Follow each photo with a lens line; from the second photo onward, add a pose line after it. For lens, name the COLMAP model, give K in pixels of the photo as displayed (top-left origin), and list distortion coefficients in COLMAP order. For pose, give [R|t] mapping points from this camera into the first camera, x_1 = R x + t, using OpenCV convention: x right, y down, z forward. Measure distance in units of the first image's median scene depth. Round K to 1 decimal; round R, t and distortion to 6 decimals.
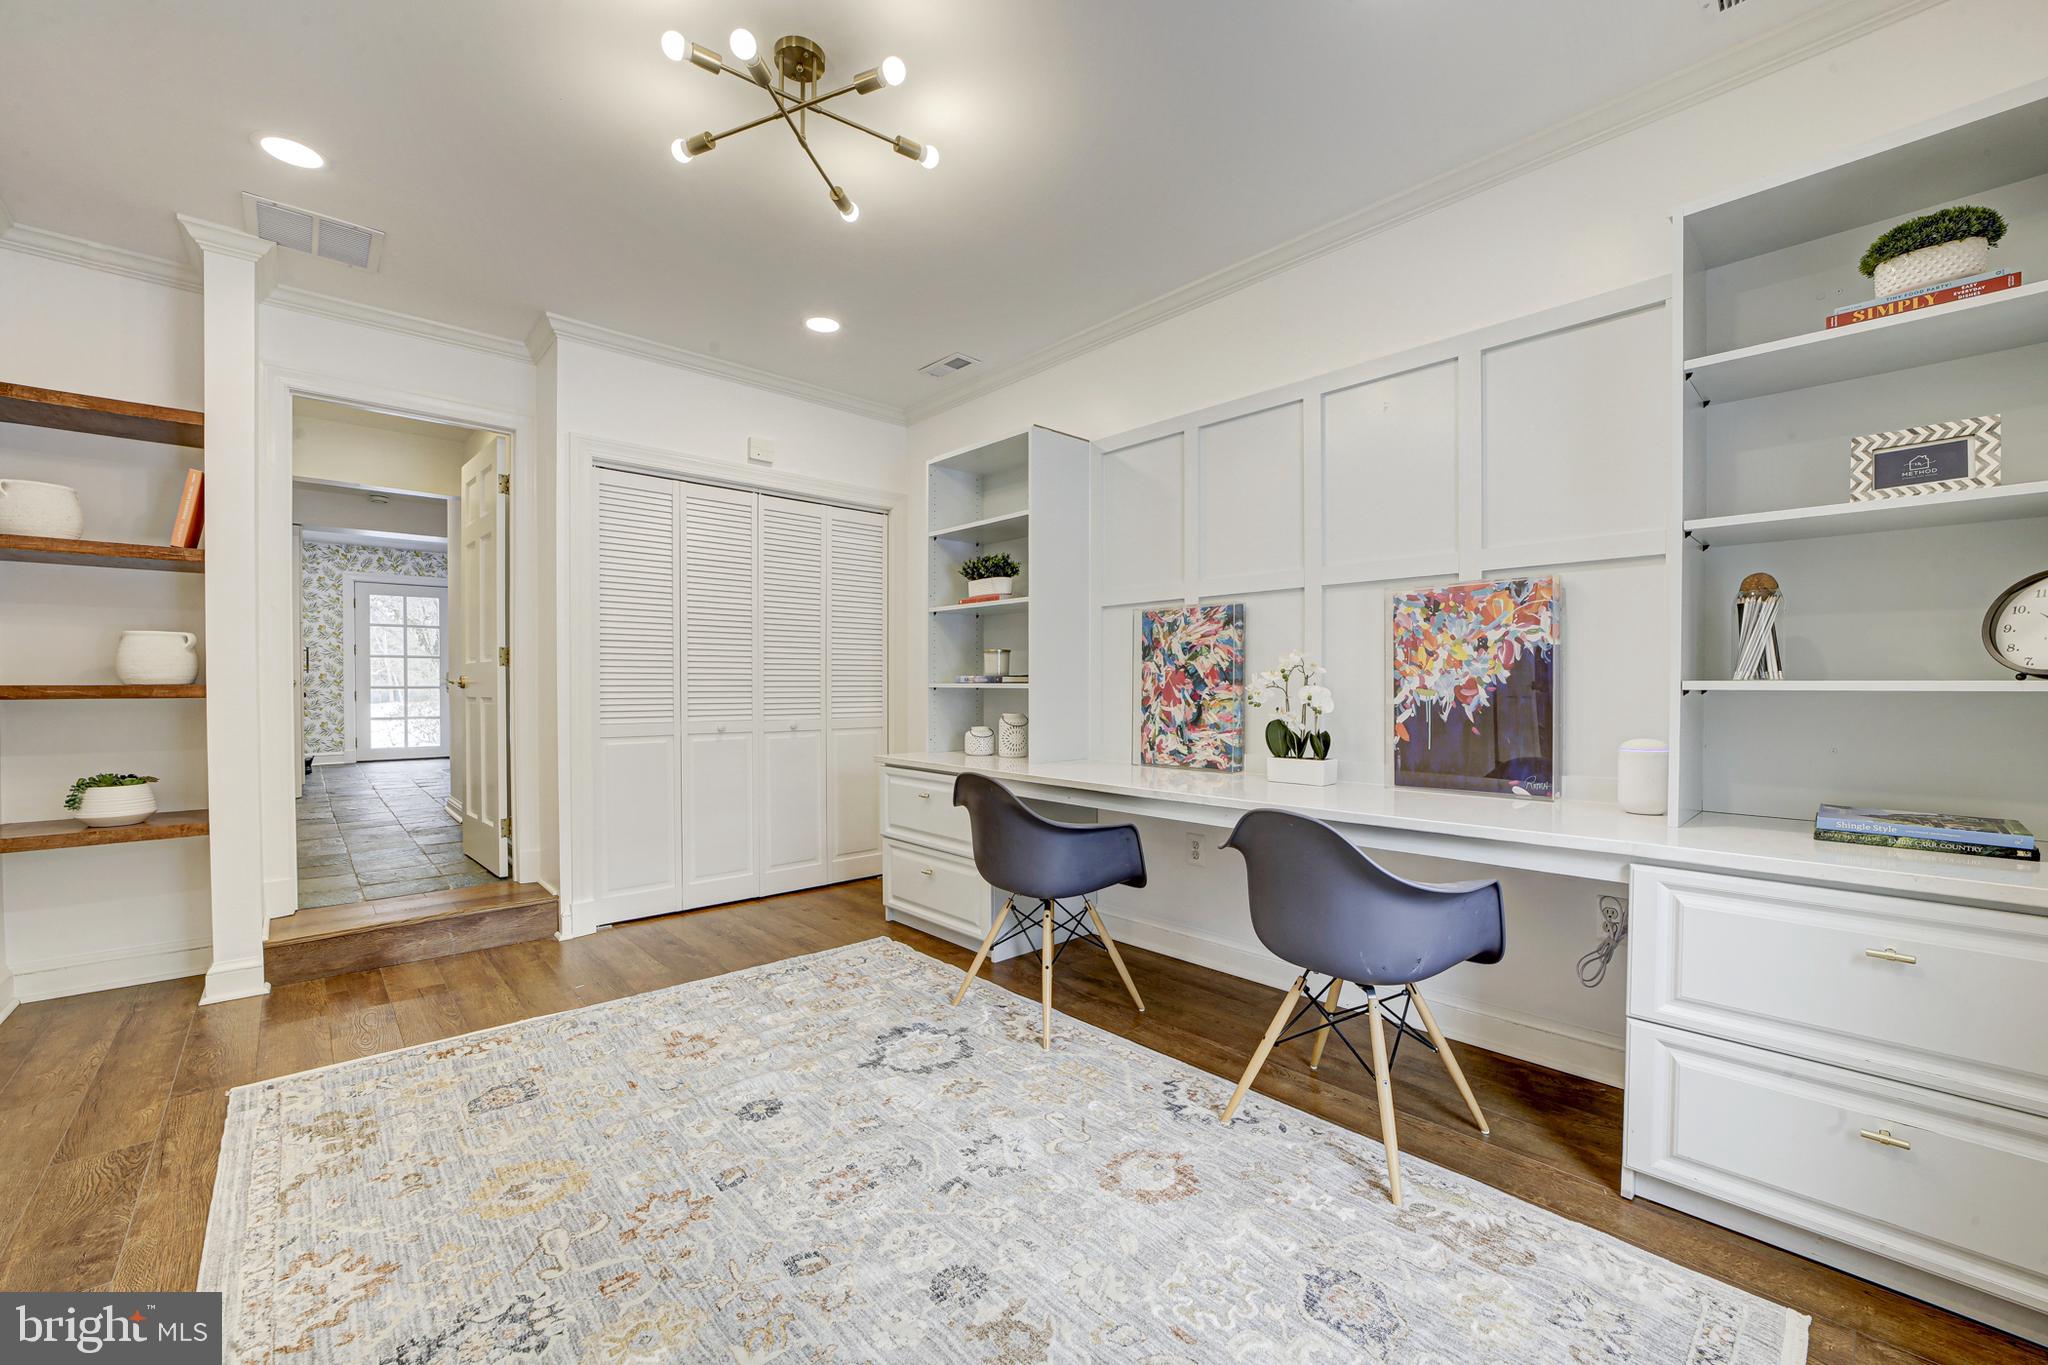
lens RADIAL K [[809.8, 0, 1057.4], [0, 809.8, 703.2], [0, 0, 1]] dist [-0.032061, 0.004594]
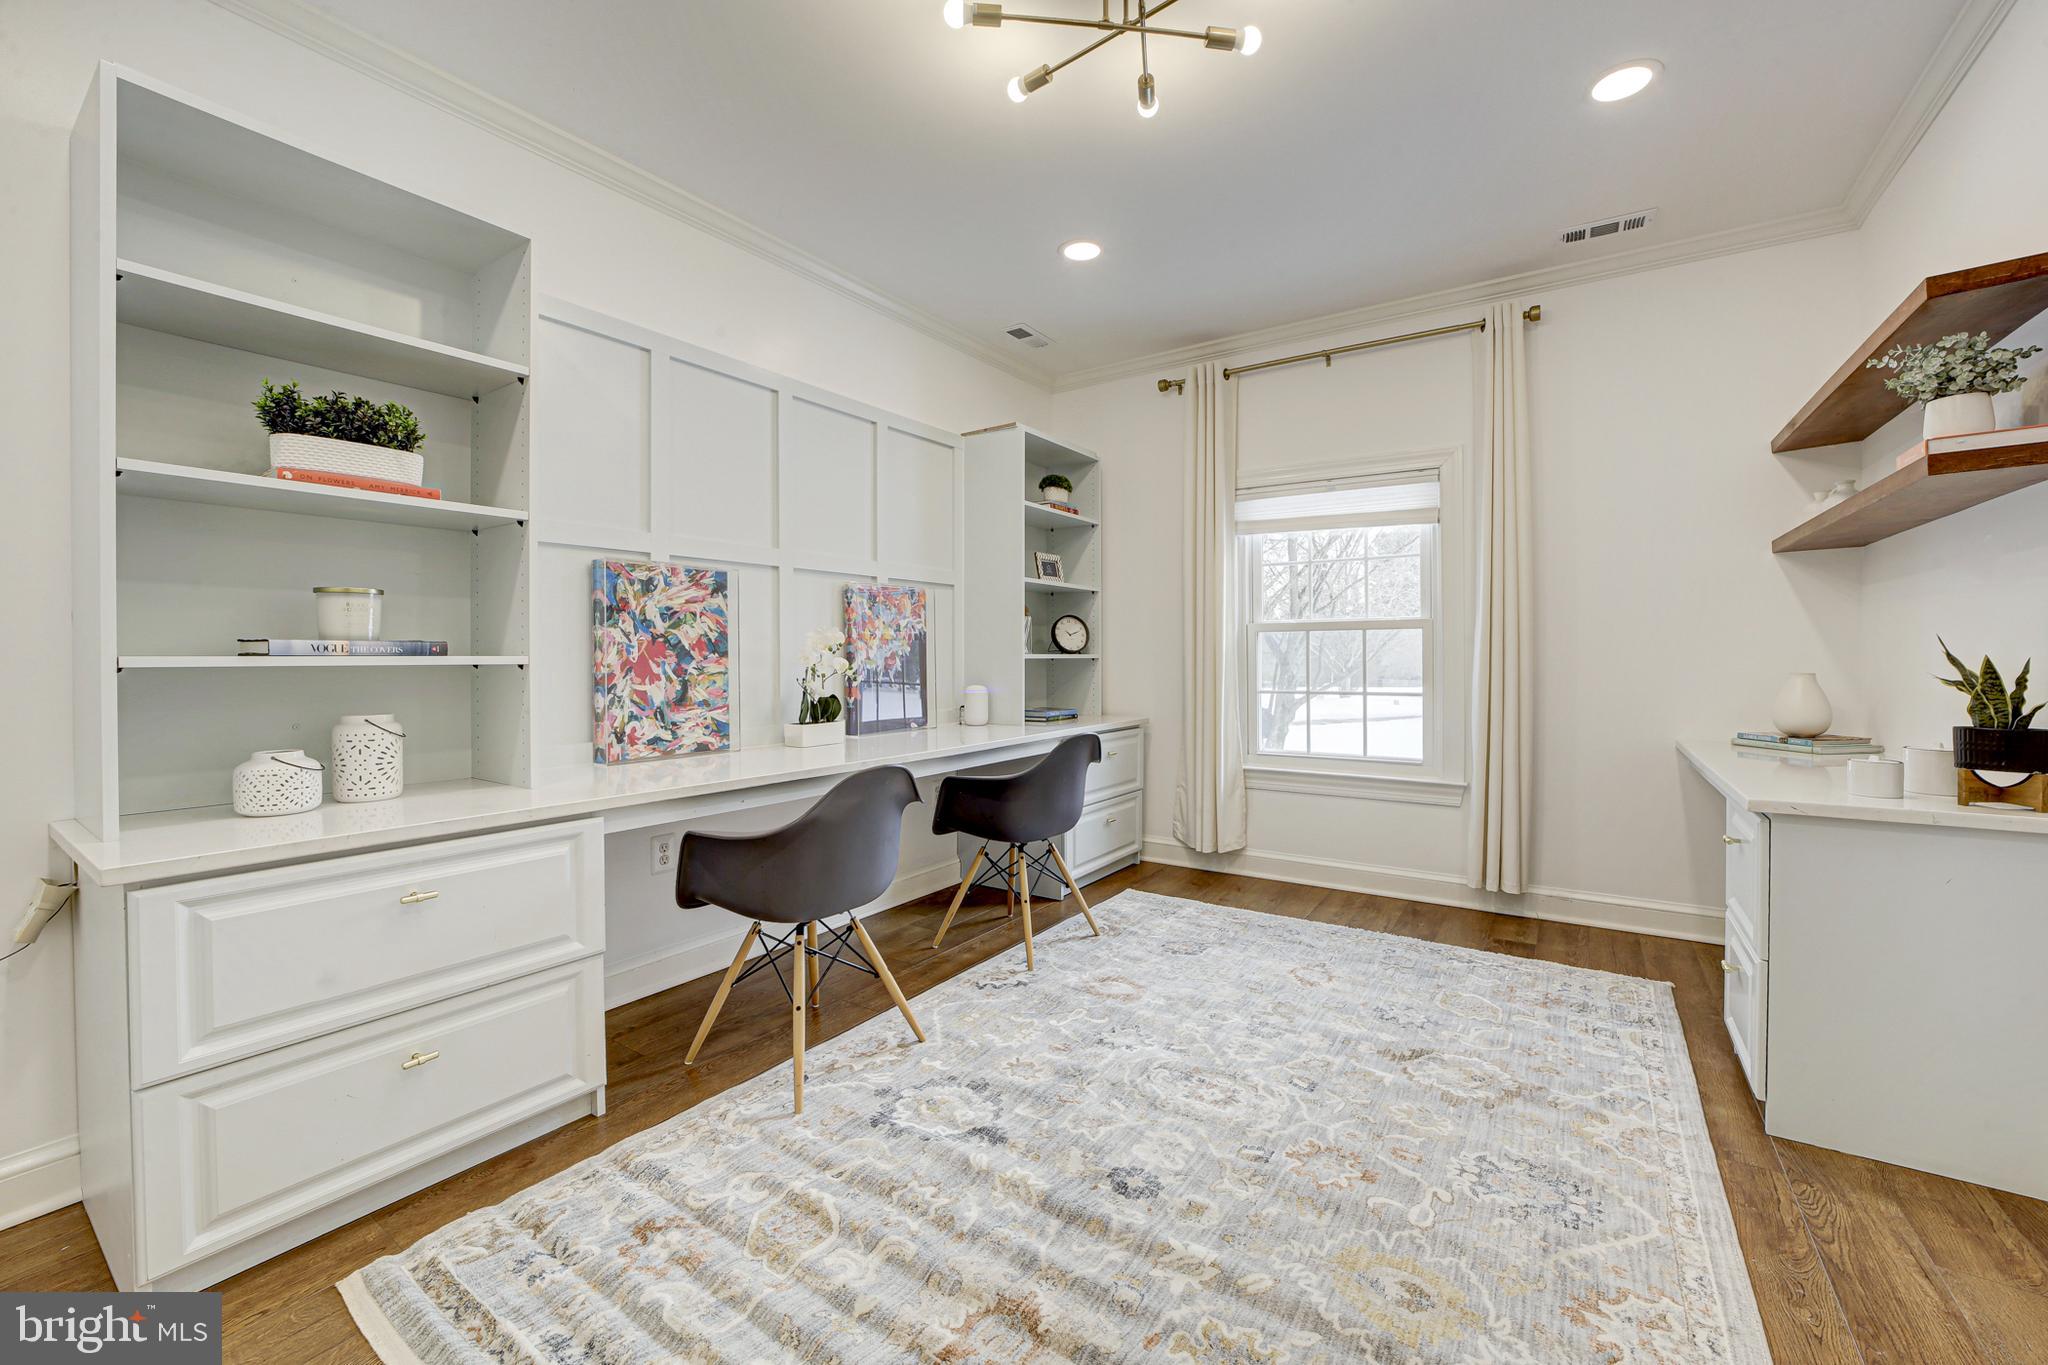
lens RADIAL K [[809.8, 0, 1015.1], [0, 809.8, 663.9], [0, 0, 1]] dist [-0.032061, 0.004594]
pose [[-0.187267, -0.010402, 0.982254, -0.752182], [0.024704, 0.999578, 0.015295, -0.020847], [-0.981998, 0.027130, -0.186931, 0.830426]]
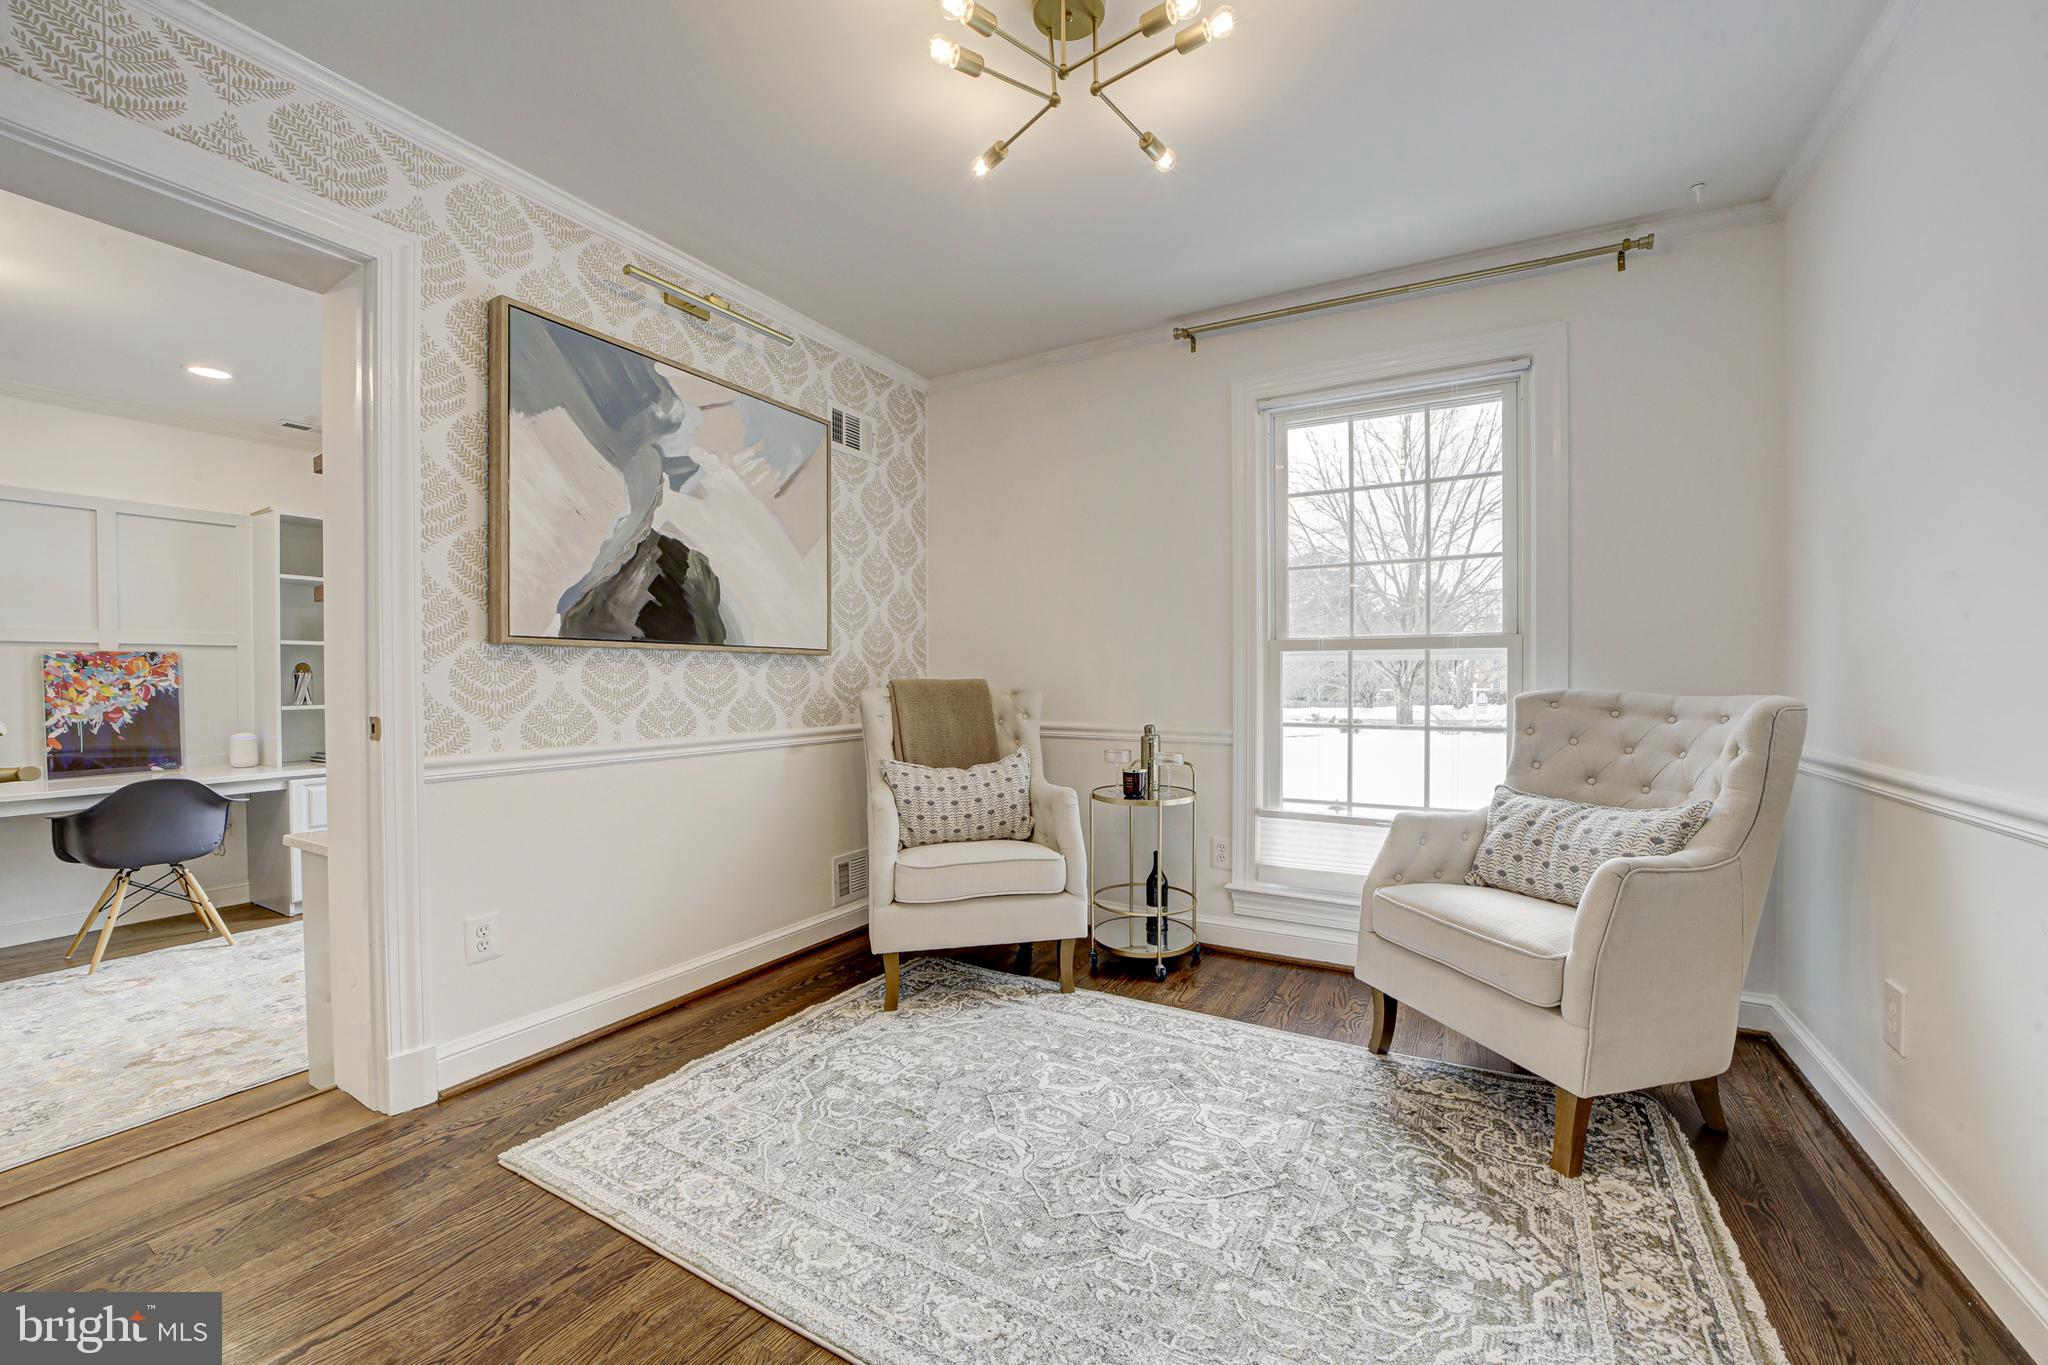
lens RADIAL K [[809.8, 0, 1029.1], [0, 809.8, 682.0], [0, 0, 1]] dist [-0.032061, 0.004594]
pose [[-0.274864, -0.009412, 0.961437, -1.250643], [0.022165, 0.999624, 0.016122, -0.053446], [-0.961228, 0.025741, -0.274552, -0.308857]]
